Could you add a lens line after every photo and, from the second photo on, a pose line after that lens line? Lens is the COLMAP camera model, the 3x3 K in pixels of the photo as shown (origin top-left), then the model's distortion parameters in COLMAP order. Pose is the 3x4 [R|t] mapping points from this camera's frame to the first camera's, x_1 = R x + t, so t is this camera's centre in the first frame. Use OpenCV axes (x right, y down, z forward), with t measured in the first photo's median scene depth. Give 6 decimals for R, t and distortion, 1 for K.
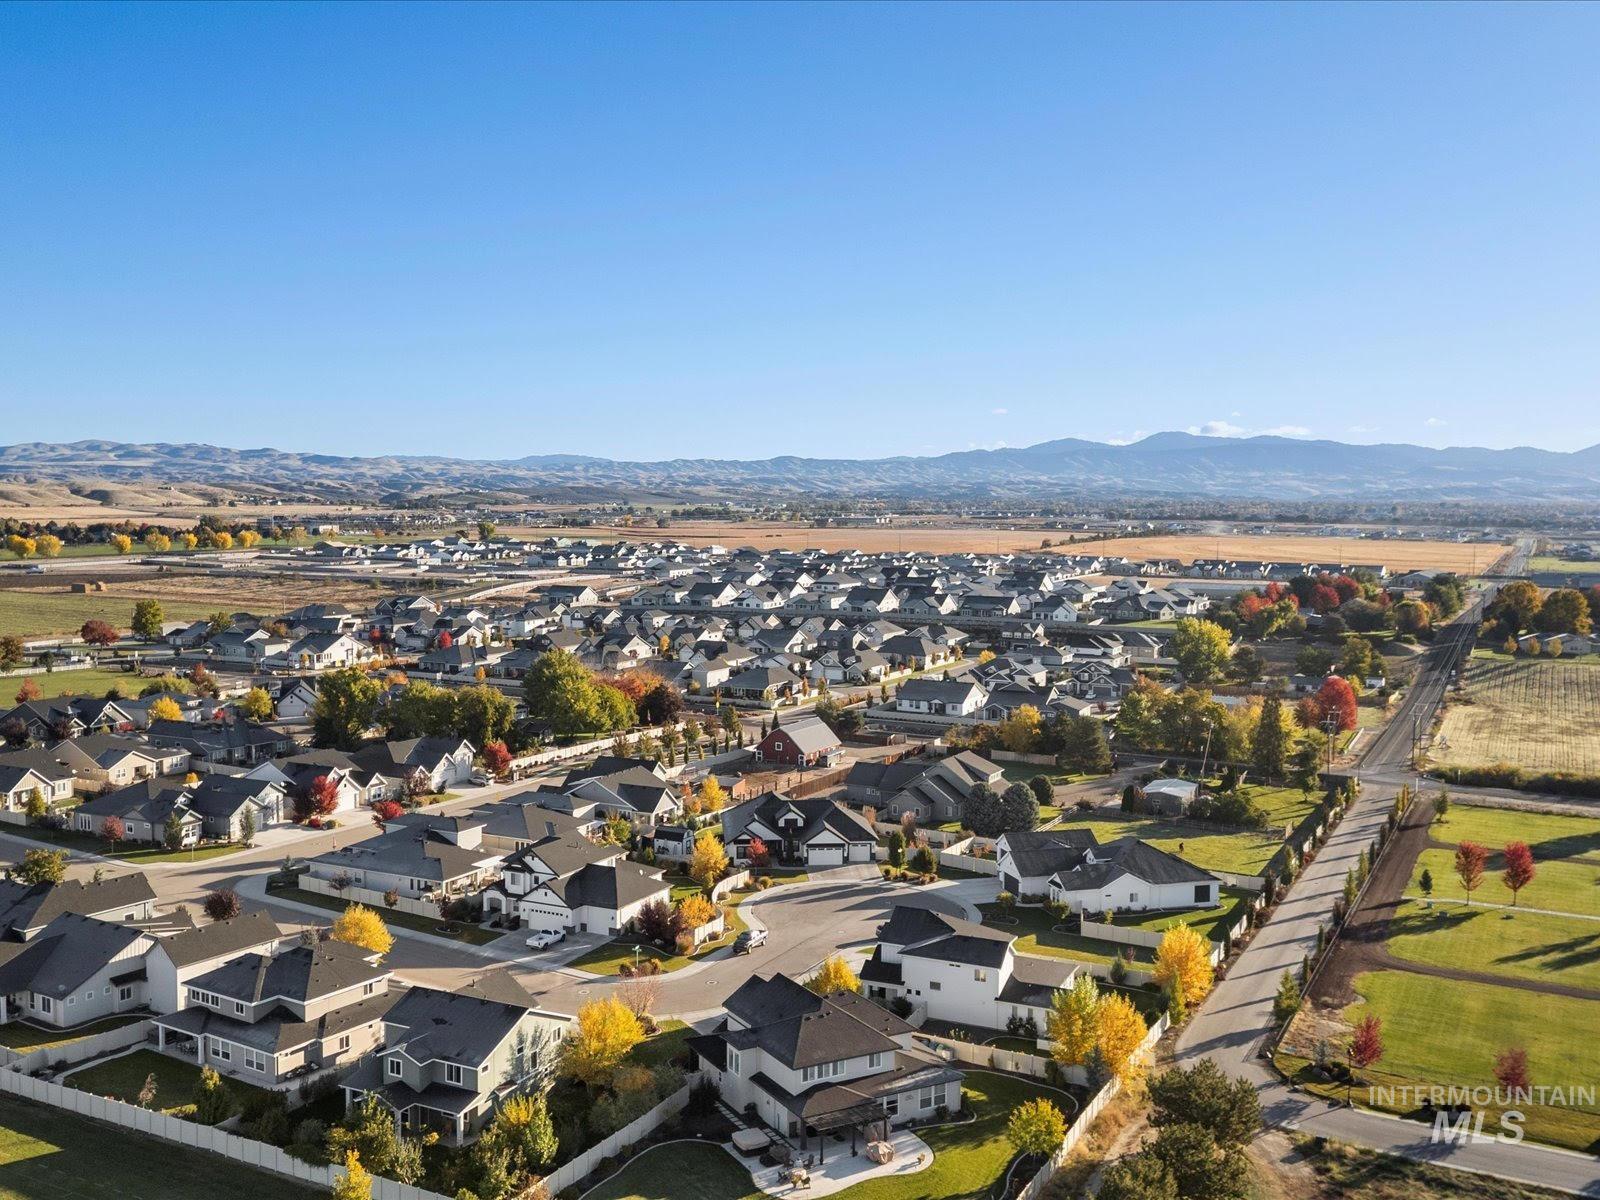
lens RADIAL K [[1476.2, 0, 789.6], [0, 1476.2, 596.1], [0, 0, 1]] dist [0.111367, -0.155154]
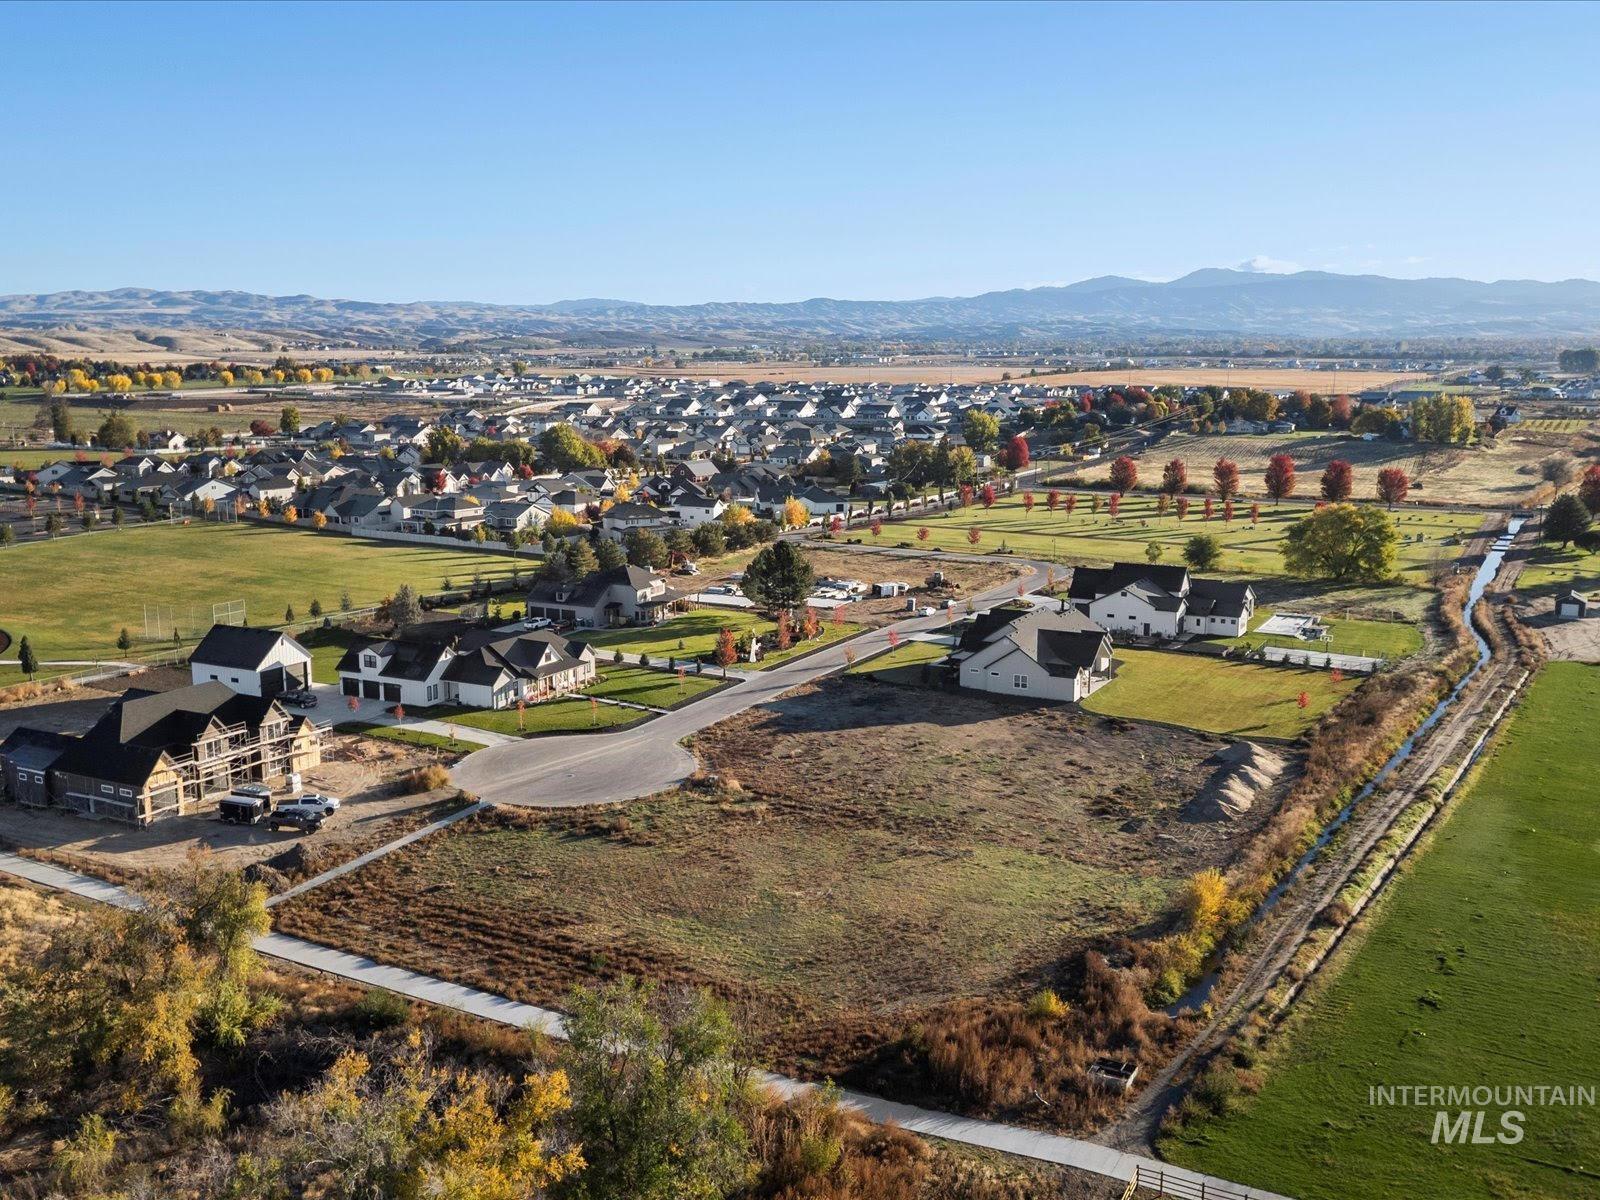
lens RADIAL K [[1476.2, 0, 789.6], [0, 1476.2, 596.1], [0, 0, 1]] dist [0.111367, -0.155154]
pose [[0.999659, -0.004855, -0.025644, 0.052113], [0.007484, 0.994605, 0.103461, 0.020620], [0.025003, -0.103618, 0.994303, -0.245849]]
